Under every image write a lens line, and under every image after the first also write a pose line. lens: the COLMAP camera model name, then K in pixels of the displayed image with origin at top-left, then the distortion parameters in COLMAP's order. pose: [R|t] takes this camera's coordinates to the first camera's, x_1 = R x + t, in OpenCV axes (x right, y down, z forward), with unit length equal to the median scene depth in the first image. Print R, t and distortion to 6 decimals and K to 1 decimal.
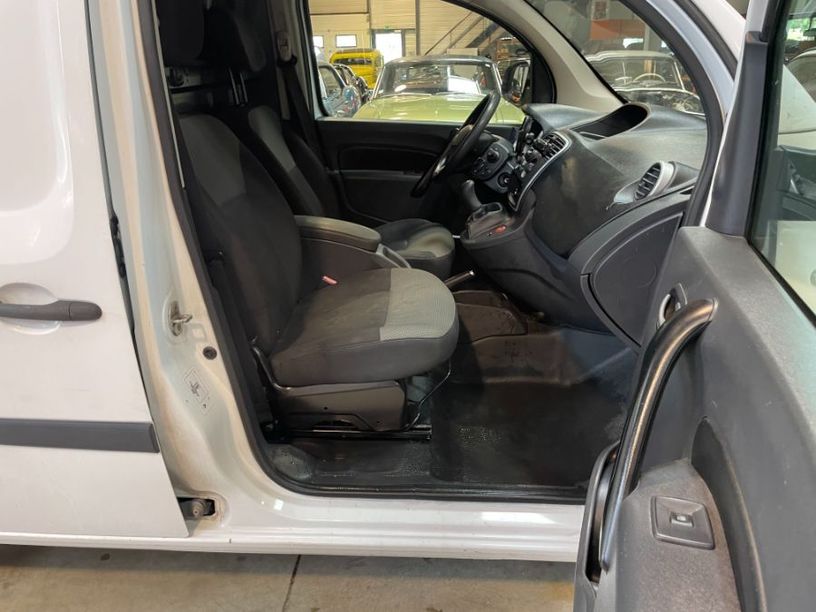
lens RADIAL K [[615.8, 0, 402.5], [0, 615.8, 304.2], [0, 0, 1]] dist [0.064032, -0.082644]
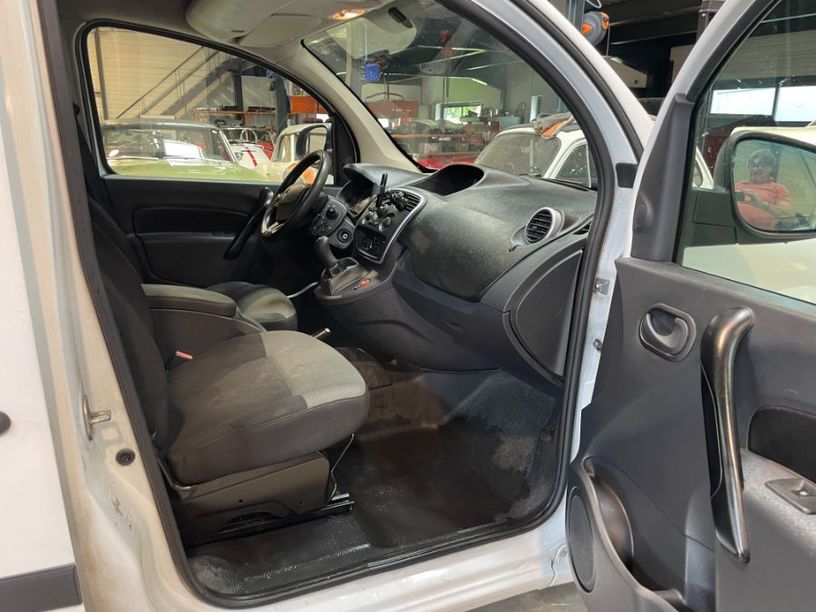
lens RADIAL K [[615.8, 0, 407.8], [0, 615.8, 302.0], [0, 0, 1]] dist [0.064032, -0.082644]
pose [[0.886785, -0.085344, 0.454235, -0.235160], [0.133995, 0.988067, -0.075949, -0.004892], [-0.442333, 0.128215, 0.887639, 0.085622]]
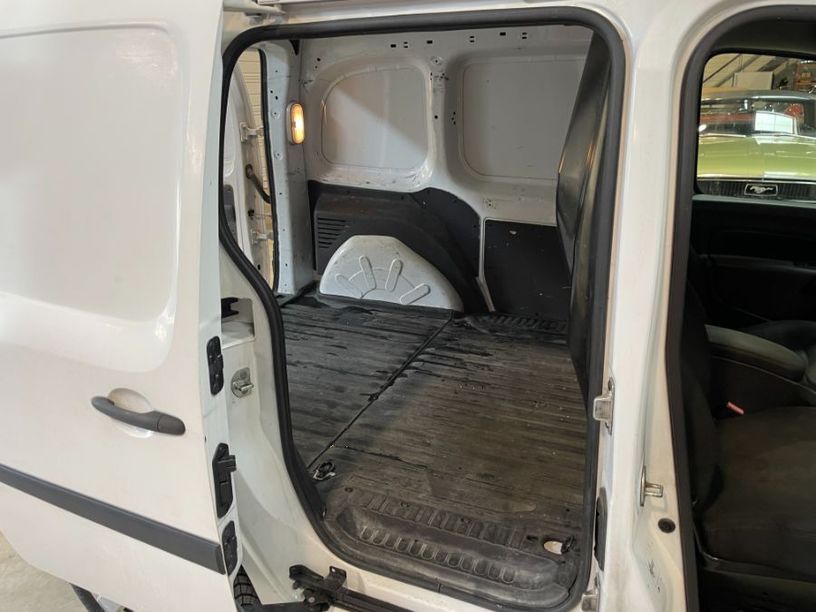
lens RADIAL K [[615.8, 0, 409.7], [0, 615.8, 303.5], [0, 0, 1]] dist [0.064032, -0.082644]
pose [[0.934503, 0.101084, -0.341302, -0.266738], [-0.112980, 0.993483, -0.015102, -0.121462], [0.337551, 0.052673, 0.939832, 0.037693]]
